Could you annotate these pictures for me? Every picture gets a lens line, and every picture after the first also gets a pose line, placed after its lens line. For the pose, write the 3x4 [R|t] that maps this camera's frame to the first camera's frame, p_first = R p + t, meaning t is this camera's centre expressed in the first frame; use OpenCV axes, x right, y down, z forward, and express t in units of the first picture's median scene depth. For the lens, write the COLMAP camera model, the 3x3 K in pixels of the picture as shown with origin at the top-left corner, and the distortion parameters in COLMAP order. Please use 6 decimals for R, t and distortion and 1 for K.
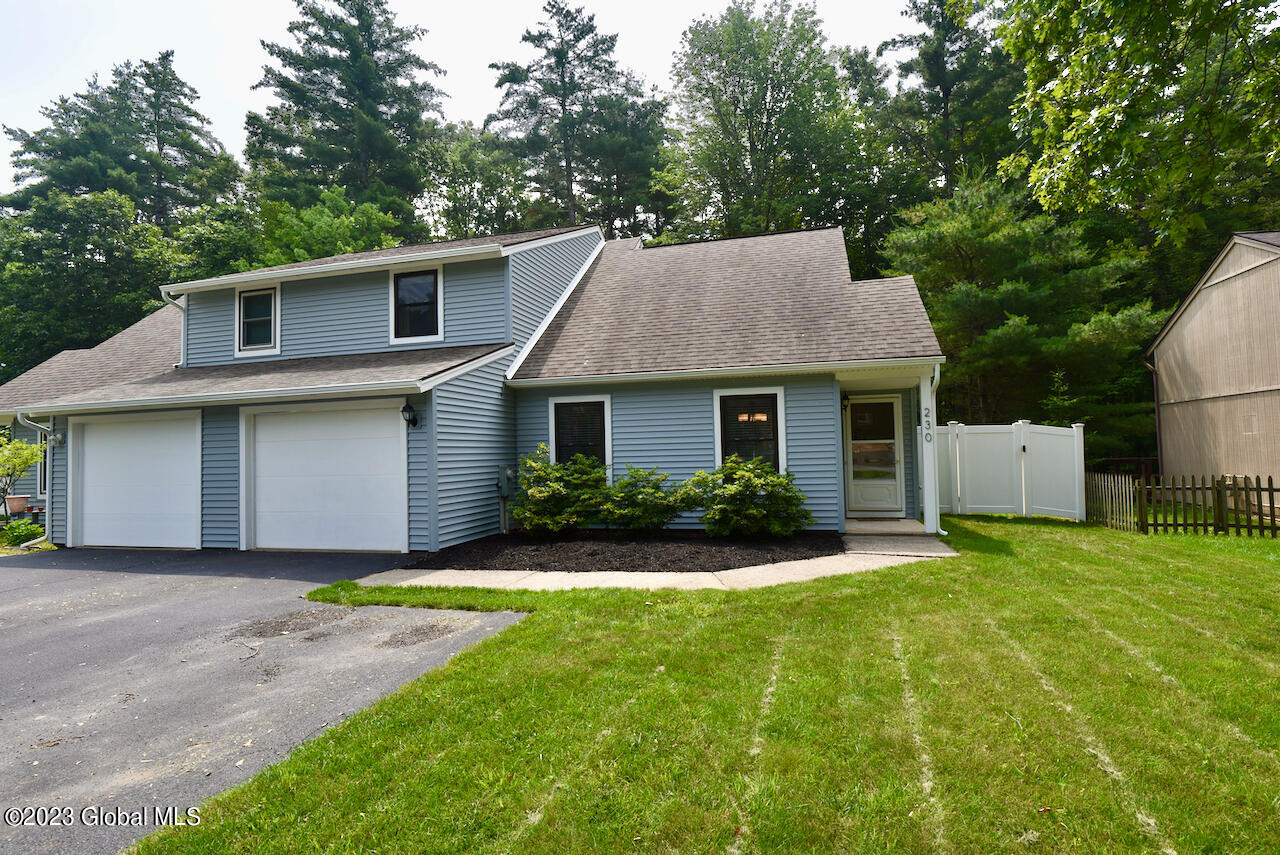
lens RADIAL K [[635.6, 0, 643.8], [0, 635.6, 426.7], [0, 0, 1]] dist [-0.026138, -0.001395]
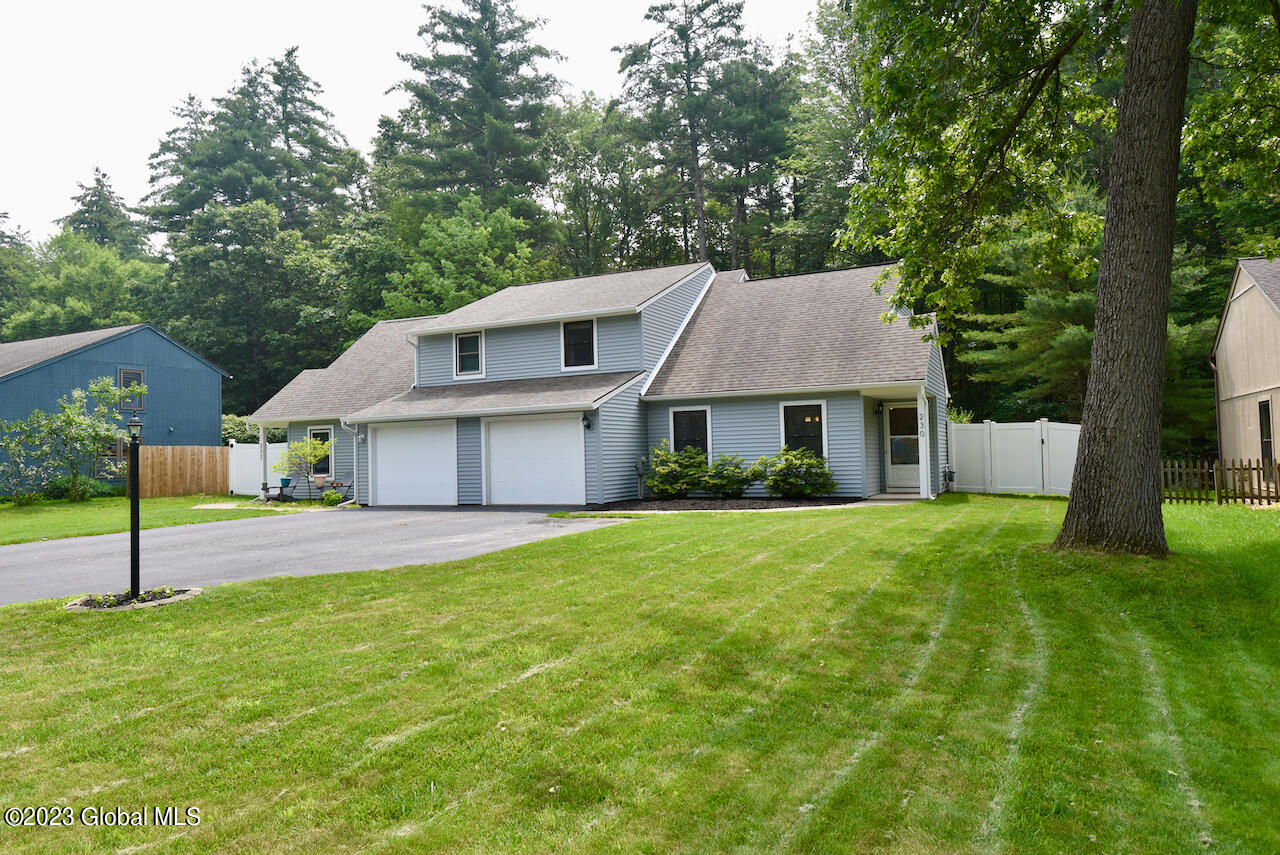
lens RADIAL K [[786.6, 0, 649.0], [0, 786.6, 429.6], [0, 0, 1]] dist [-0.007896, -0.002201]
pose [[0.982384, -0.006725, -0.186755, 0.099772], [0.009656, 0.999844, 0.014790, -0.015594], [0.186626, -0.016333, 0.982295, -0.553071]]
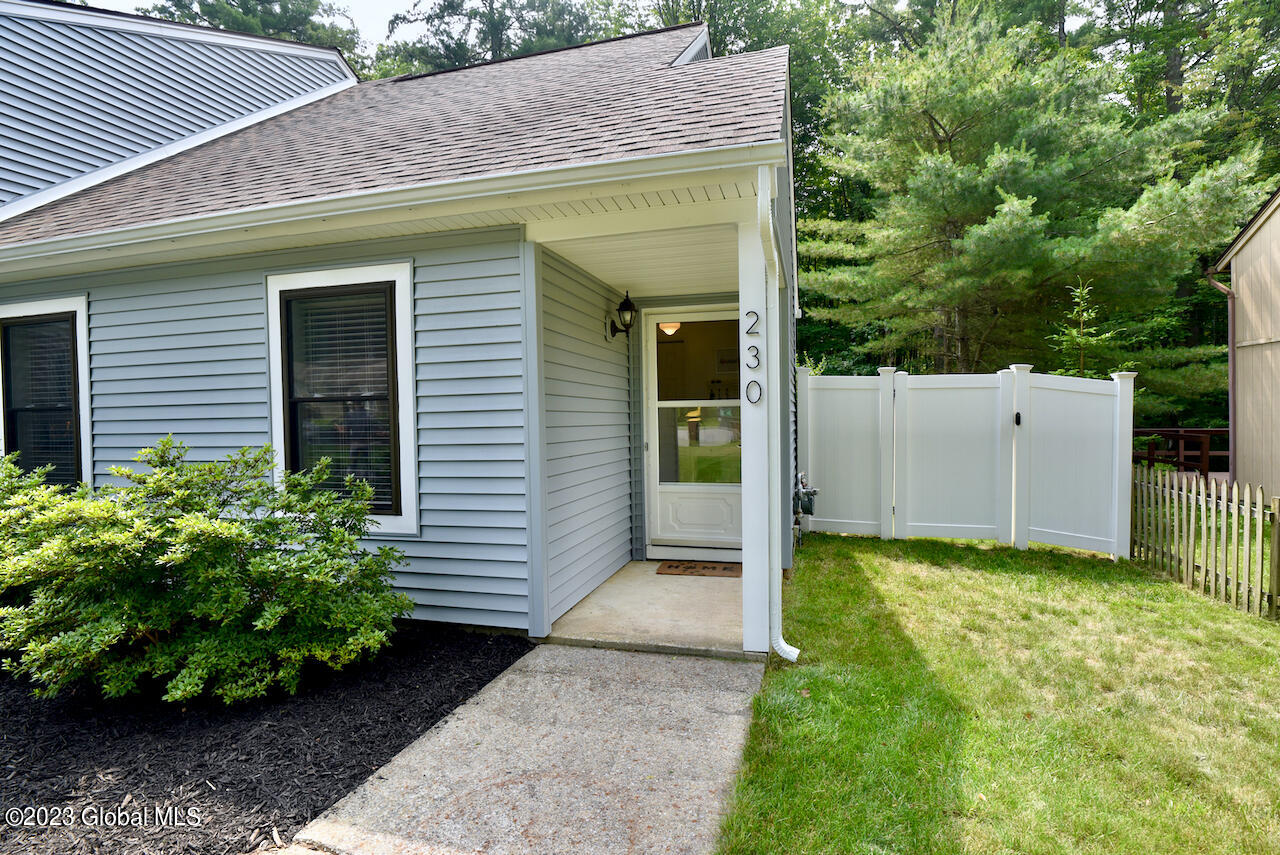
lens RADIAL K [[635.6, 0, 634.7], [0, 635.6, 431.8], [0, 0, 1]] dist [-0.026138, -0.001395]
pose [[0.999991, 0.004133, -0.001047, 0.229225], [-0.004051, 0.997630, 0.068681, 0.008932], [0.001328, -0.068676, 0.997638, 0.382237]]
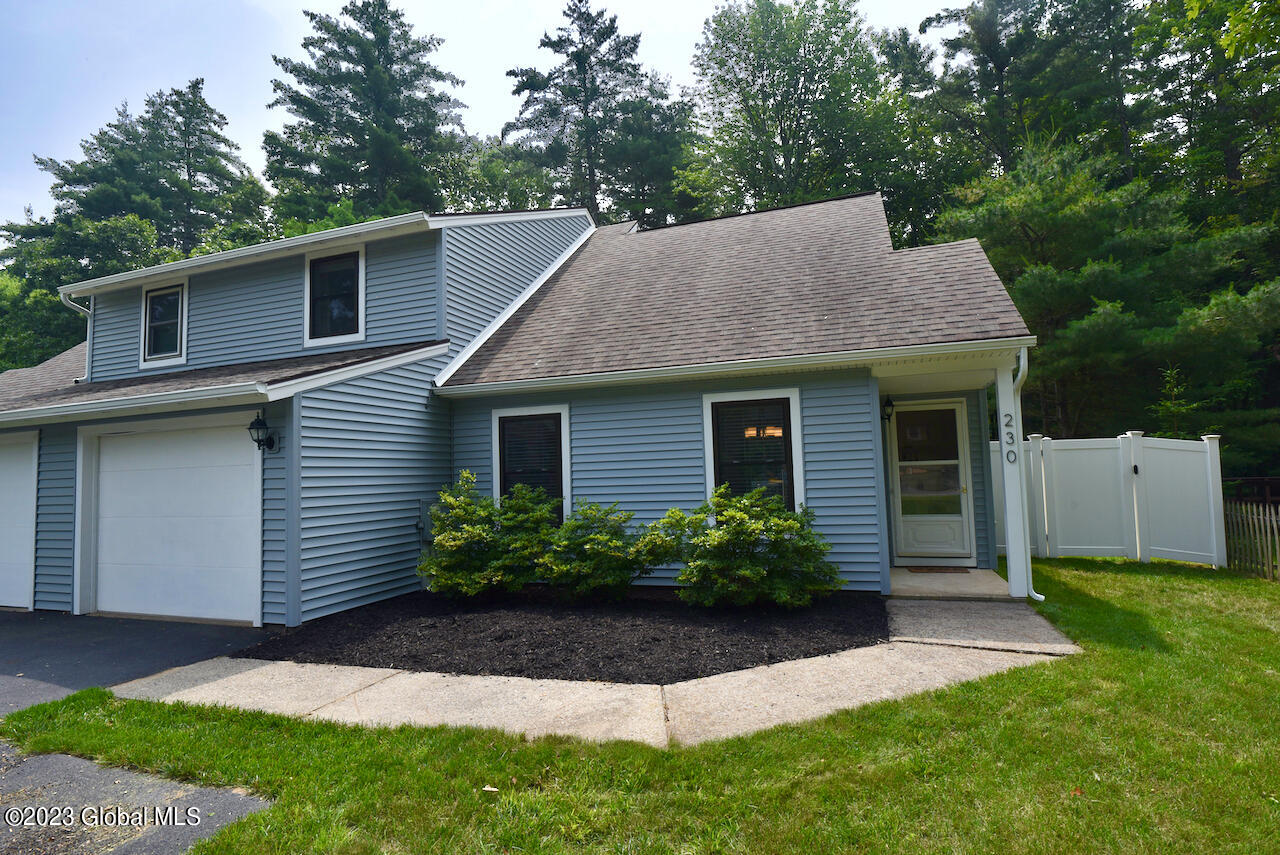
lens RADIAL K [[645.2, 0, 642.2], [0, 645.2, 427.5], [0, 0, 1]] dist [-0.029315, 0.003123]
pose [[0.997561, -0.013835, -0.068413, 0.059011], [0.011716, 0.999442, -0.031273, 0.001367], [0.068807, 0.030395, 0.997167, 0.167917]]
